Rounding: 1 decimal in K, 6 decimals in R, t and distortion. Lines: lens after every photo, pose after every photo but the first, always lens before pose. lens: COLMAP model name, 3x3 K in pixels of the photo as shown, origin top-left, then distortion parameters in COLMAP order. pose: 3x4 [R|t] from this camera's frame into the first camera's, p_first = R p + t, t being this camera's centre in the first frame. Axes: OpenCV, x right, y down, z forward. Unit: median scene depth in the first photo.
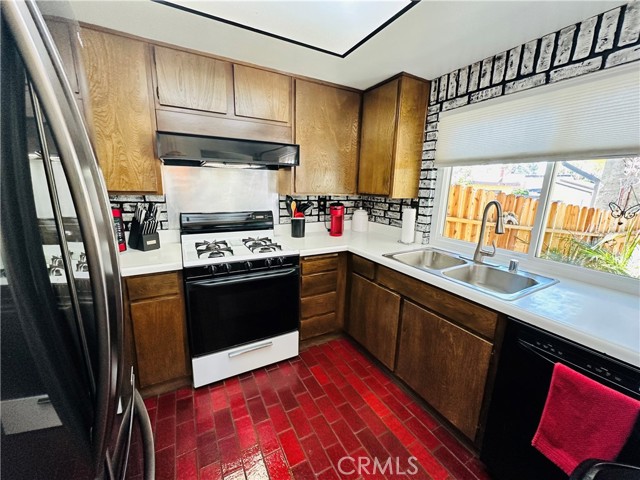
lens RADIAL K [[255.5, 0, 320.6], [0, 255.5, 239.6], [0, 0, 1]] dist [-0.003293, 0.000725]
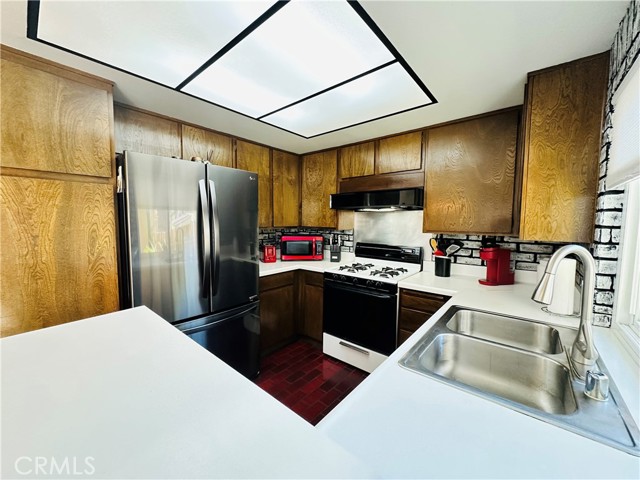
lens RADIAL K [[255.5, 0, 320.0], [0, 255.5, 240.2], [0, 0, 1]] dist [-0.003293, 0.000725]
pose [[0.357939, 0.047664, -0.932528, 0.801979], [-0.195566, 0.980373, -0.024957, -0.037391], [0.913035, 0.191304, 0.360235, 0.259420]]
